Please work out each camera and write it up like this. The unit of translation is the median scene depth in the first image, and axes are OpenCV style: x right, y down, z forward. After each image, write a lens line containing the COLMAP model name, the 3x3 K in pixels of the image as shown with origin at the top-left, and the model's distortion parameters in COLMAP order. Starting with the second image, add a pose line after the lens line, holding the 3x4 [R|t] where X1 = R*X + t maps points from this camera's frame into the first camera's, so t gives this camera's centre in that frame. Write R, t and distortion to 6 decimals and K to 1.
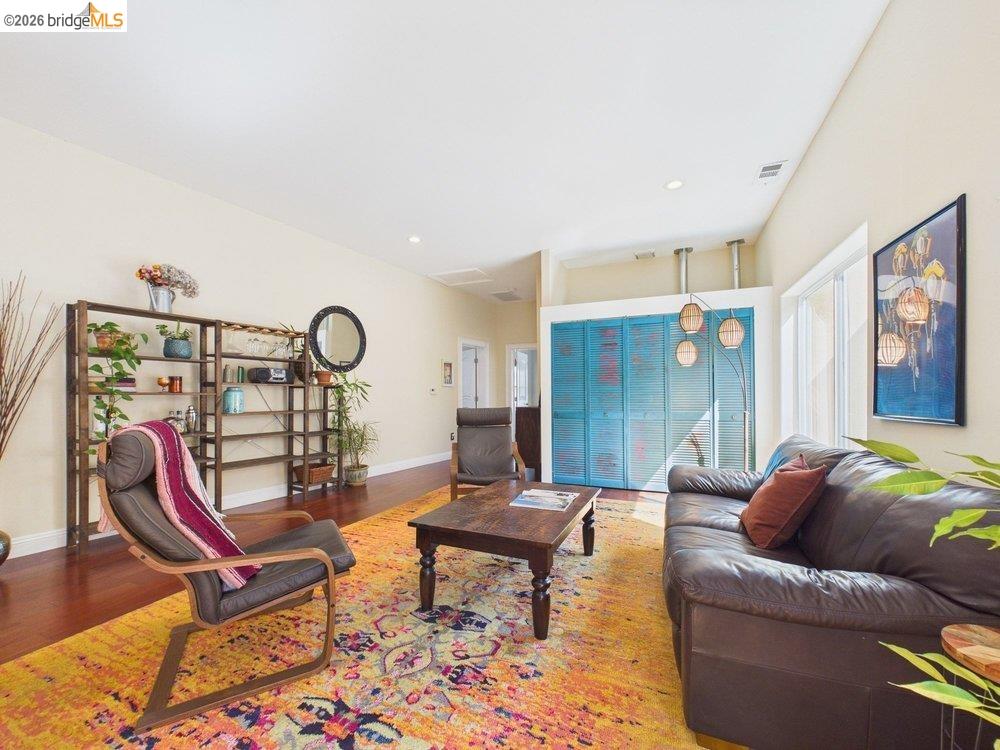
lens RADIAL K [[401.5, 0, 500.4], [0, 401.5, 389.9], [0, 0, 1]] dist [0.001731, -0.000032]
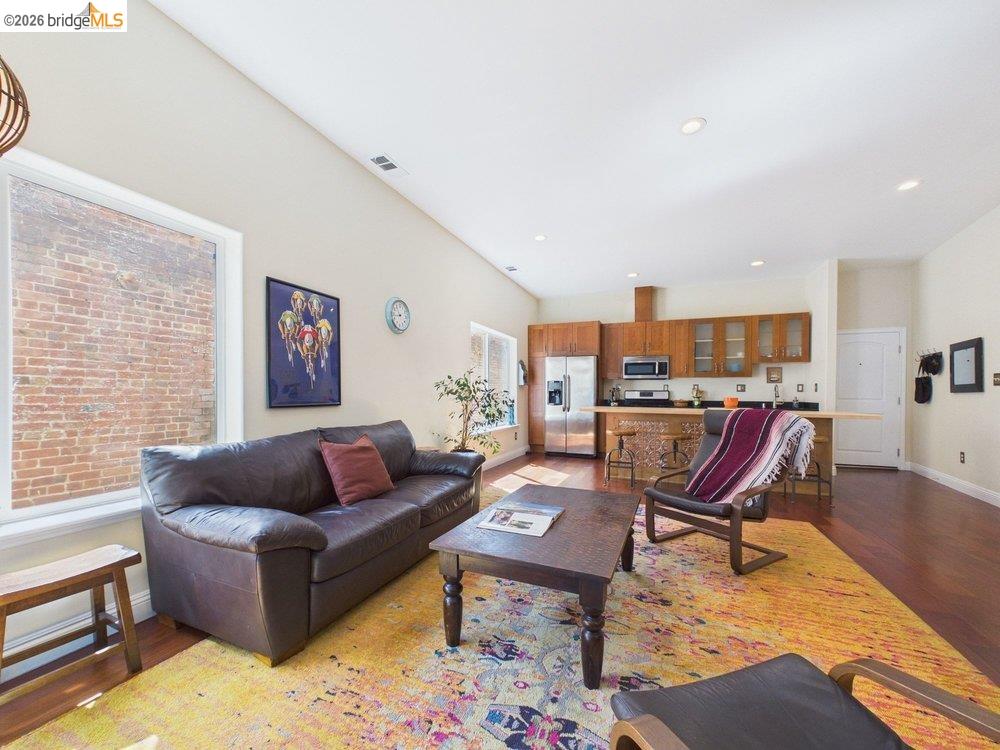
lens RADIAL K [[401.5, 0, 500.2], [0, 401.5, 394.3], [0, 0, 1]] dist [0.001731, -0.000032]
pose [[-0.999843, -0.005949, -0.016685, 0.120448], [-0.005774, 0.999928, -0.010516, 0.017768], [0.016746, -0.010418, -0.999805, 1.194416]]
